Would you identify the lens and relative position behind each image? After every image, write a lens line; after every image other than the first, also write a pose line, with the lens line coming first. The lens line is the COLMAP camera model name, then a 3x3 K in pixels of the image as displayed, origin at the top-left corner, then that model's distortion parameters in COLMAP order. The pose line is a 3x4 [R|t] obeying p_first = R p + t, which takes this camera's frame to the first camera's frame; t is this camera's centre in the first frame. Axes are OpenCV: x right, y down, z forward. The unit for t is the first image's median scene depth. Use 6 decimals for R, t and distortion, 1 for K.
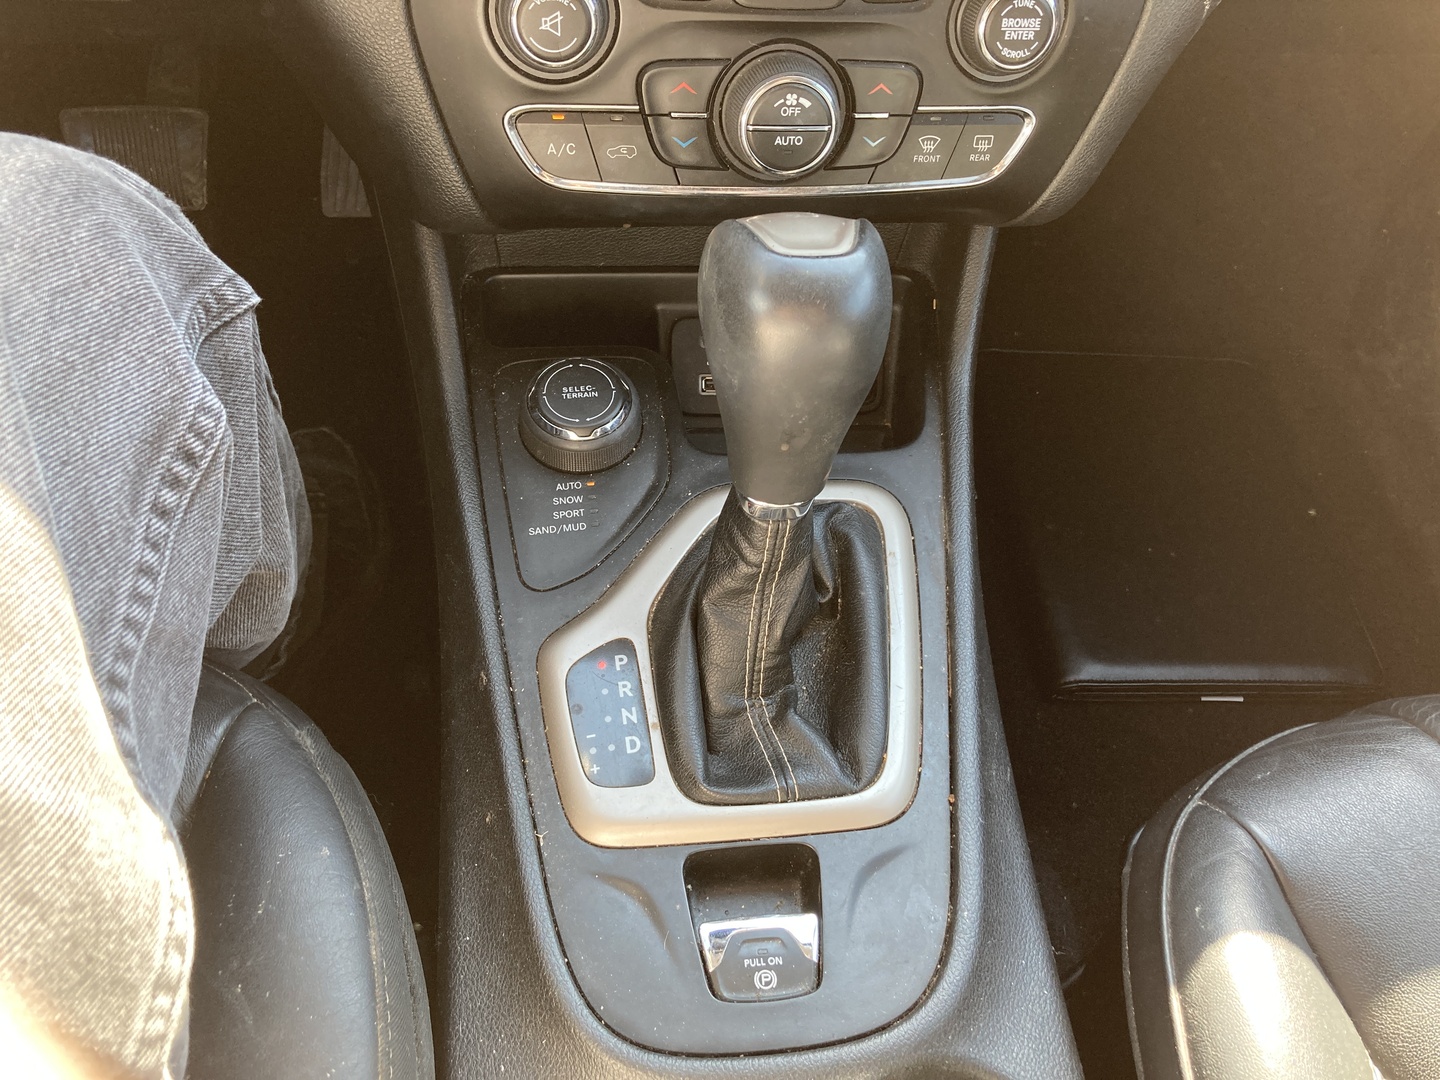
lens RADIAL K [[1189.5, 0, 727.3], [0, 1189.5, 540.8], [0, 0, 1]] dist [0.039024, -0.042502]
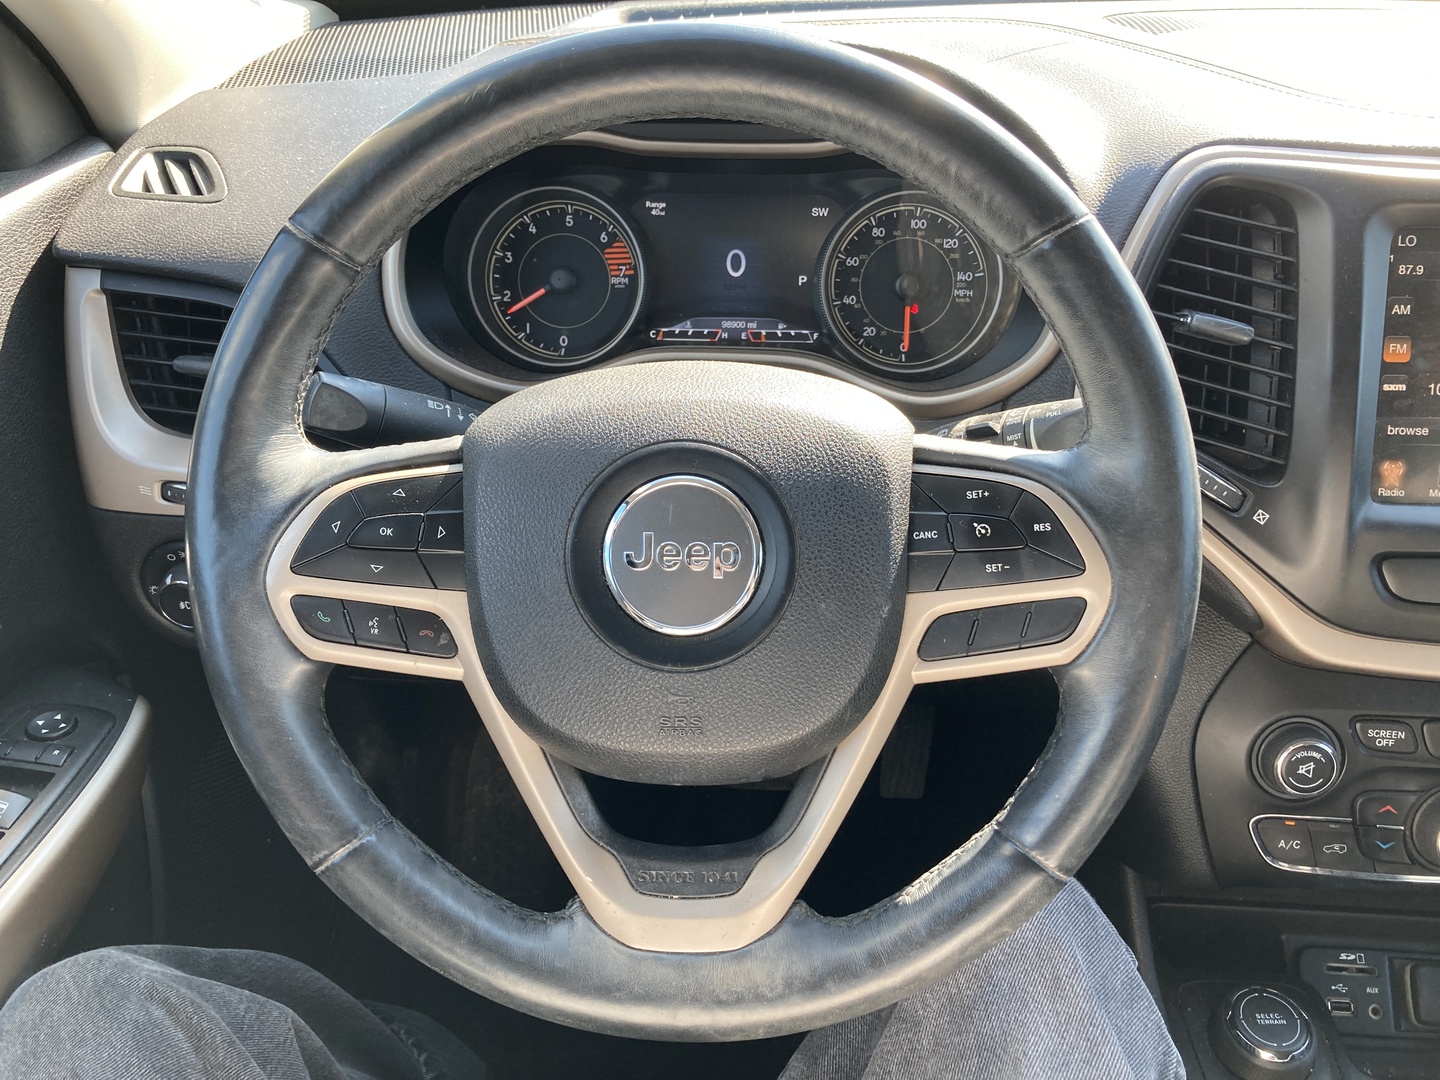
lens RADIAL K [[1189.5, 0, 713.5], [0, 1189.5, 546.7], [0, 0, 1]] dist [0.039024, -0.042502]
pose [[0.977742, 0.024324, -0.208397, -0.454382], [-0.103121, 0.920721, -0.376349, -0.046790], [0.182721, 0.389462, 0.902736, -0.457578]]
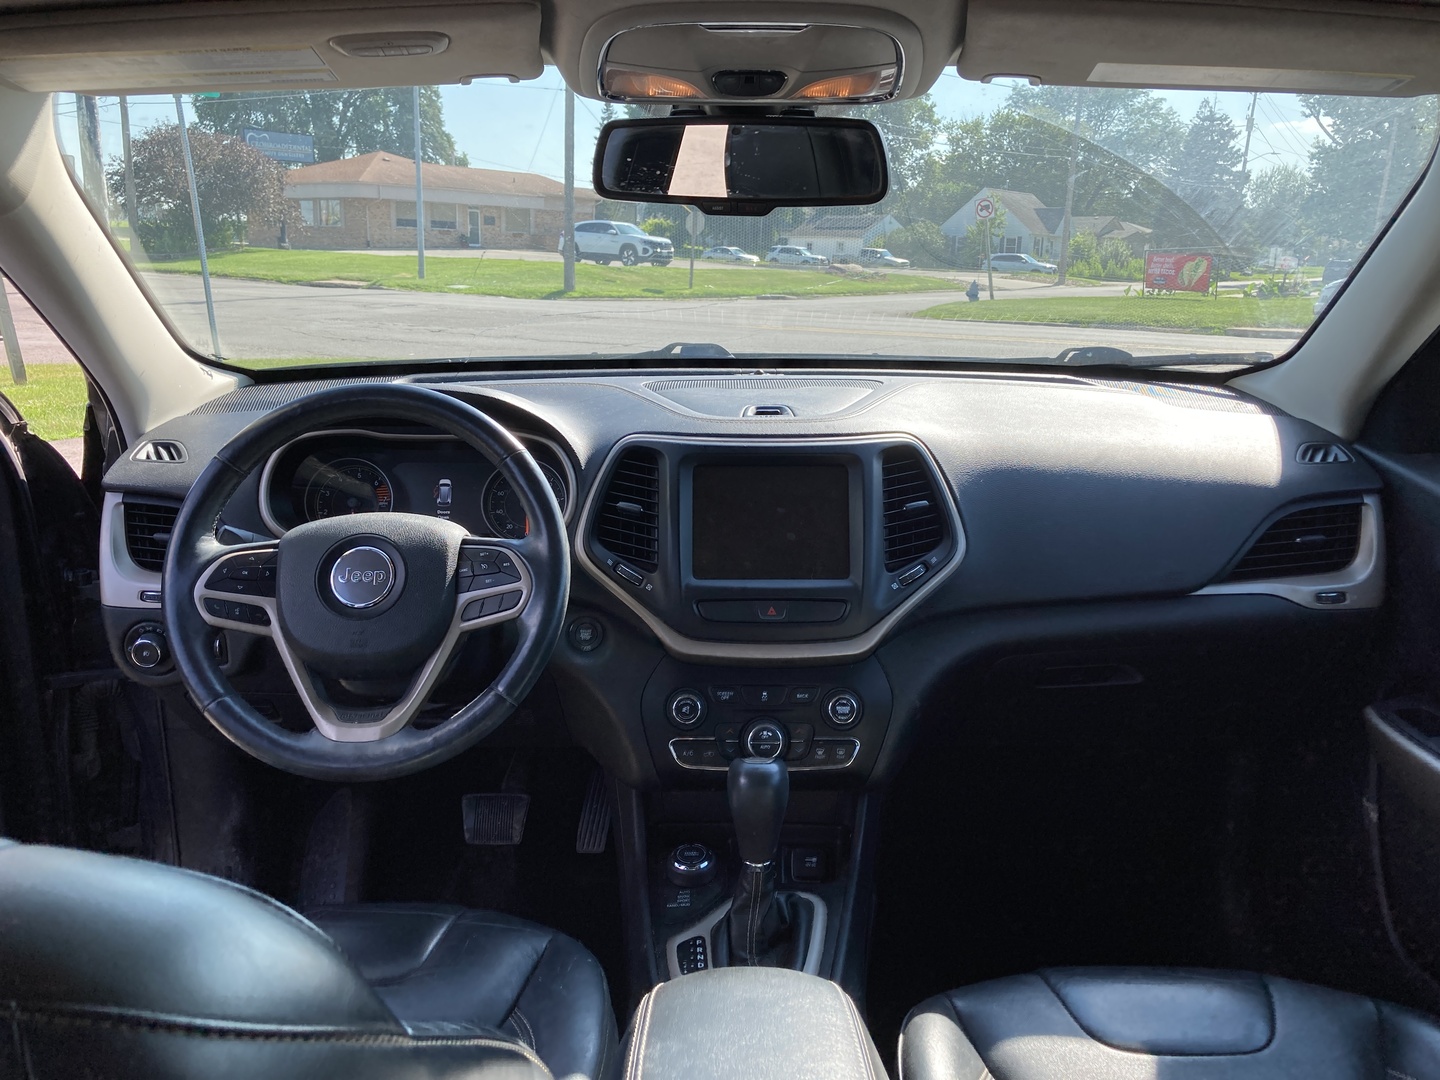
lens RADIAL K [[1189.5, 0, 701.4], [0, 1189.5, 509.7], [0, 0, 1]] dist [0.039024, -0.042502]
pose [[0.987972, -0.049429, -0.146519, 0.299301], [-0.057067, 0.764094, -0.642575, 0.933125], [0.143716, 0.643208, 0.752083, -1.336288]]
